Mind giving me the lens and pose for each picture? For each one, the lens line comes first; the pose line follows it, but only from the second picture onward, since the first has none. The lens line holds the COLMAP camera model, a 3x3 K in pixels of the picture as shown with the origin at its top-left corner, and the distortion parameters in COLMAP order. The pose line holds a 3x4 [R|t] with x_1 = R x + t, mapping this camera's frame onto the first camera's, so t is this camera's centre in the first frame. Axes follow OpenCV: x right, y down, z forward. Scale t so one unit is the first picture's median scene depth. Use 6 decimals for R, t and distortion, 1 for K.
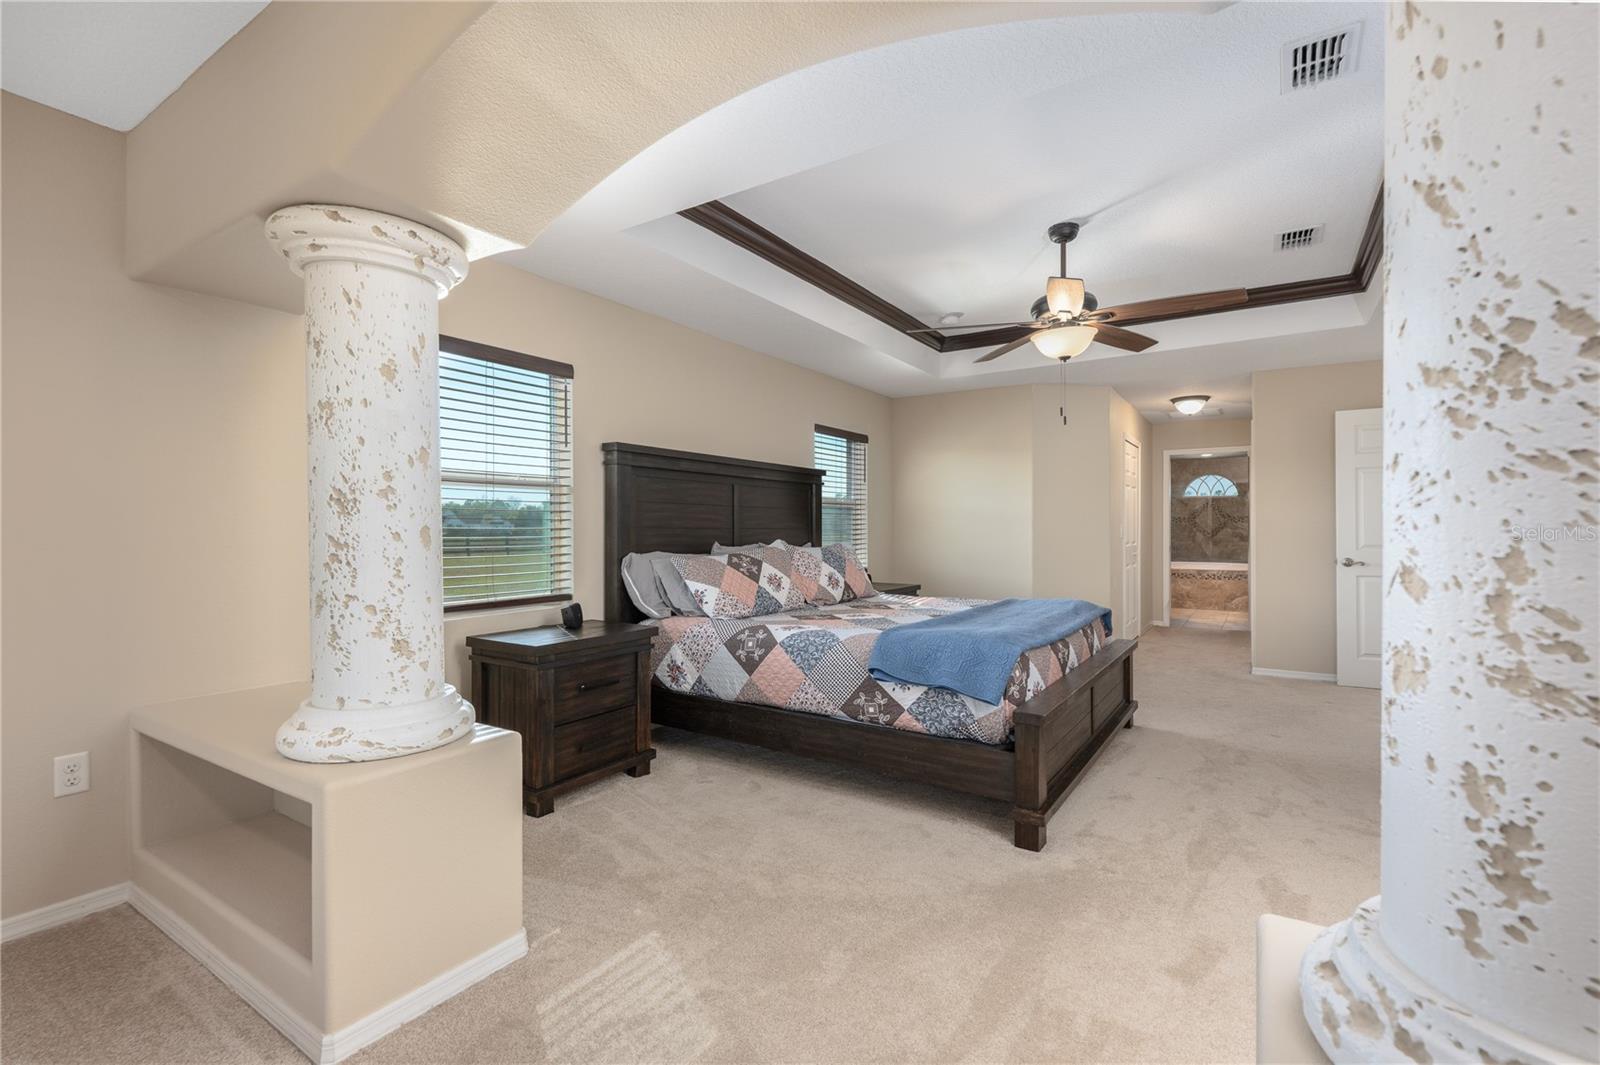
lens RADIAL K [[719.0, 0, 803.2], [0, 719.0, 515.8], [0, 0, 1]] dist [-0.000785, -0.000399]
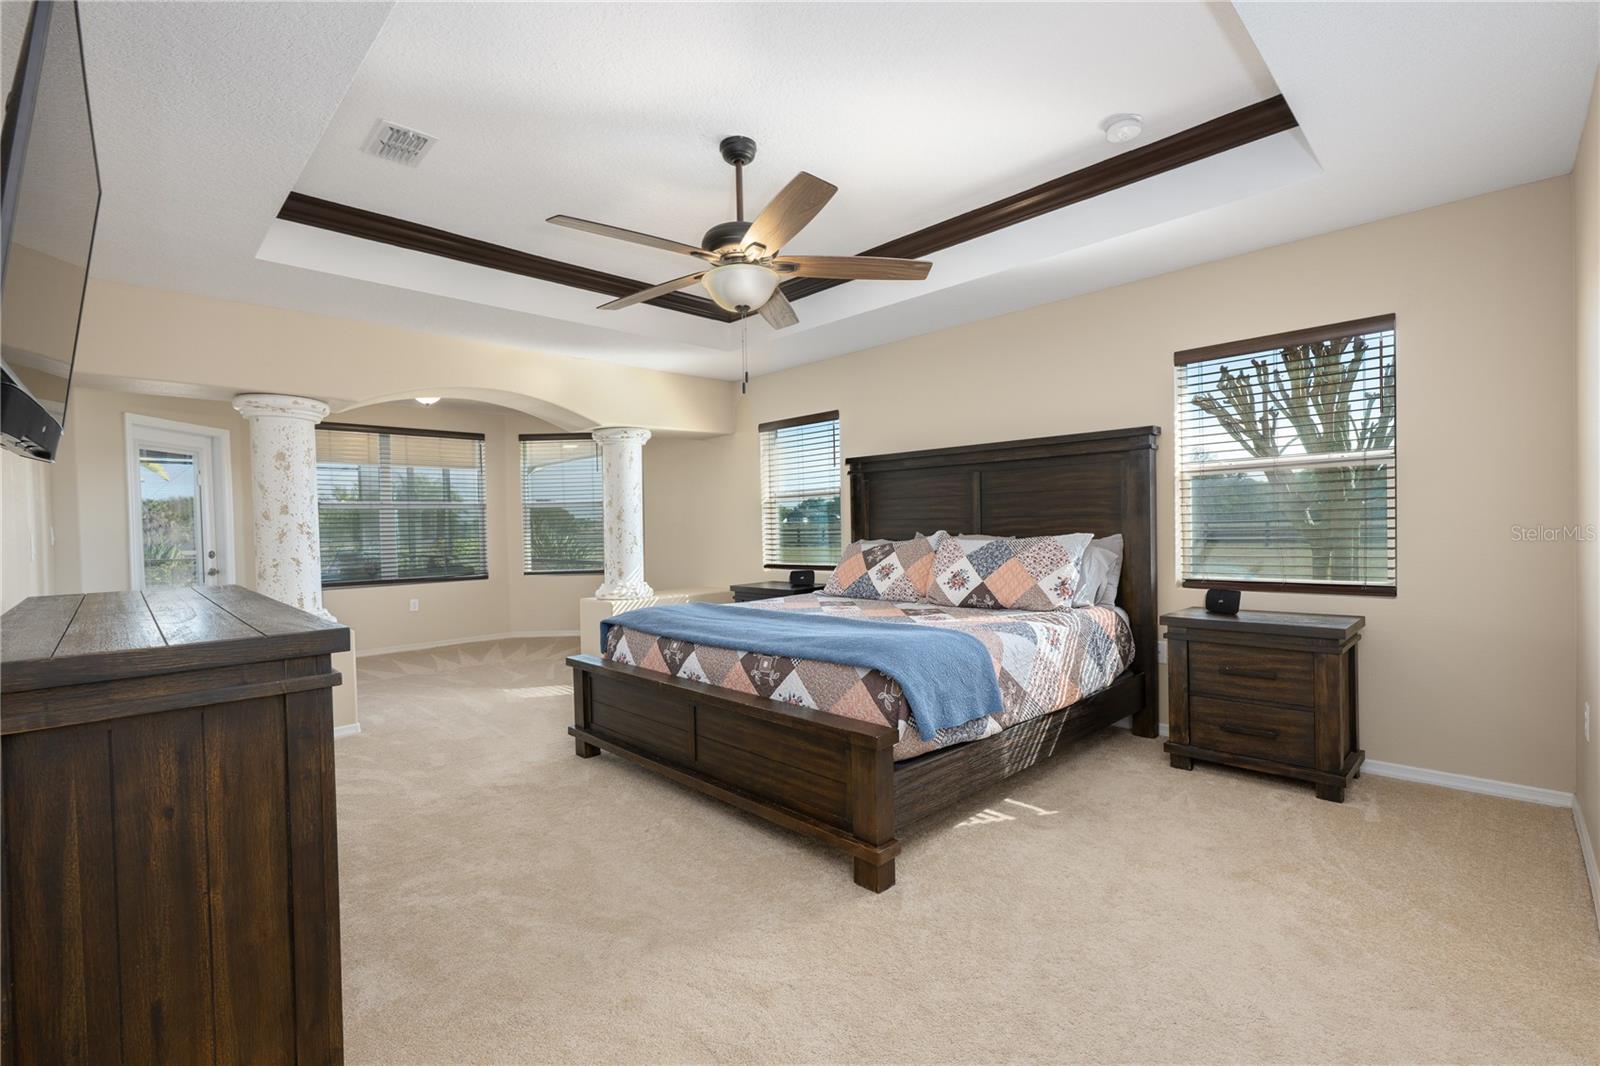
lens RADIAL K [[711.0, 0, 800.0], [0, 711.0, 533.0], [0, 0, 1]] dist [-0.001188, -0.000285]
pose [[-0.224591, 0.016385, -0.974315, 2.139184], [0.043125, 0.999046, 0.006860, 0.052373], [0.973498, -0.040477, -0.225083, 2.408455]]
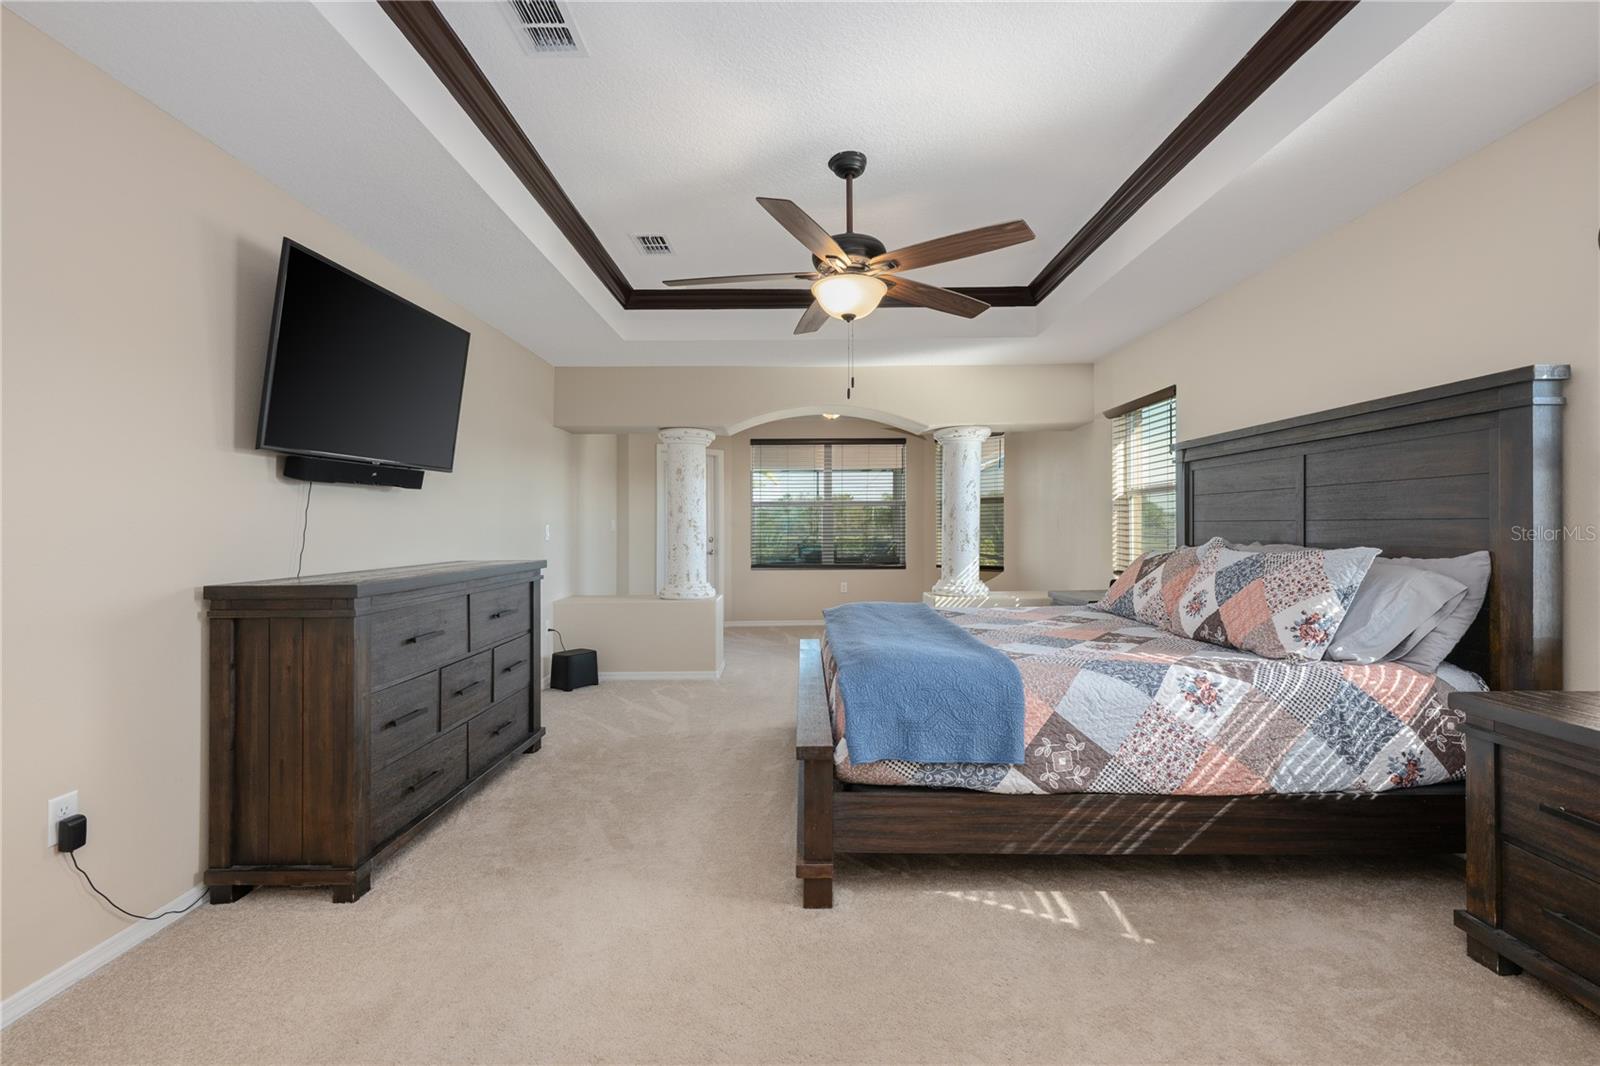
lens RADIAL K [[719.0, 0, 803.2], [0, 719.0, 516.3], [0, 0, 1]] dist [-0.000785, -0.000399]
pose [[-0.841965, -0.002543, -0.539527, 1.616221], [0.017843, 0.999311, -0.032556, 0.067187], [0.539237, -0.037038, -0.841339, 3.221277]]
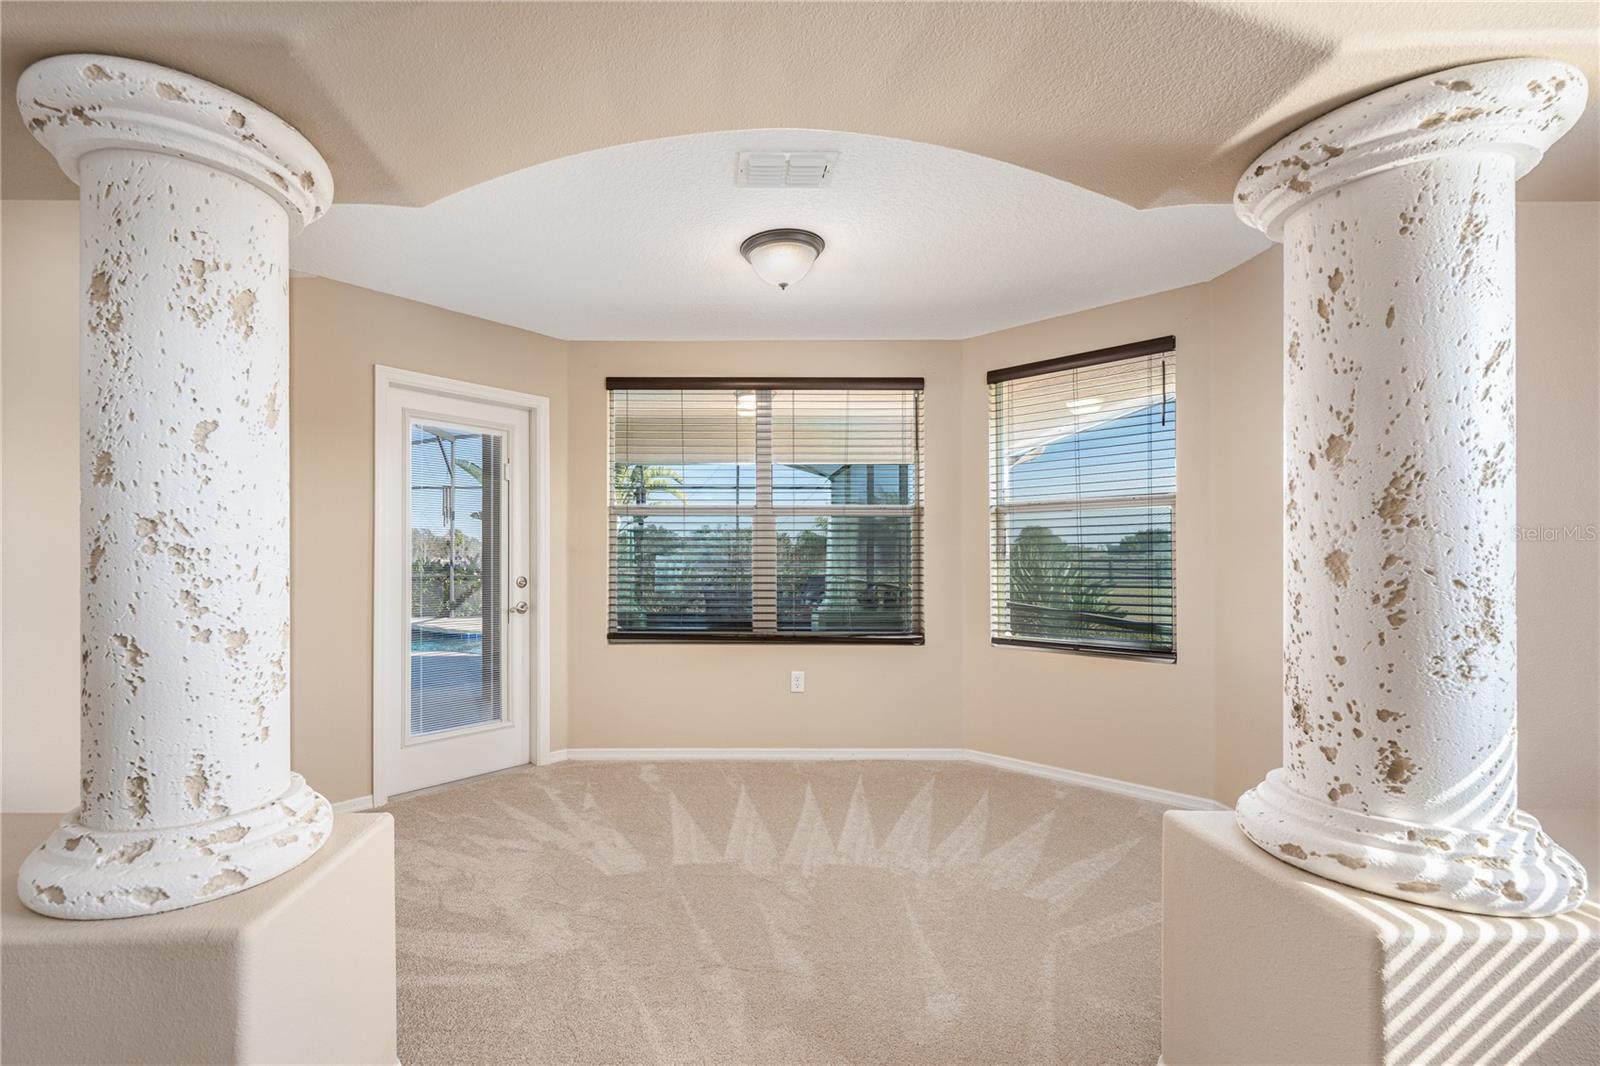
lens RADIAL K [[683.3, 0, 714.9], [0, 683.3, 546.6], [0, 0, 1]] dist [-0.000663, -0.000103]
pose [[-0.846481, -0.007013, -0.532373, 0.317907], [0.011984, 0.999409, -0.032220, 0.023769], [0.532284, -0.033654, -0.845897, 1.234886]]
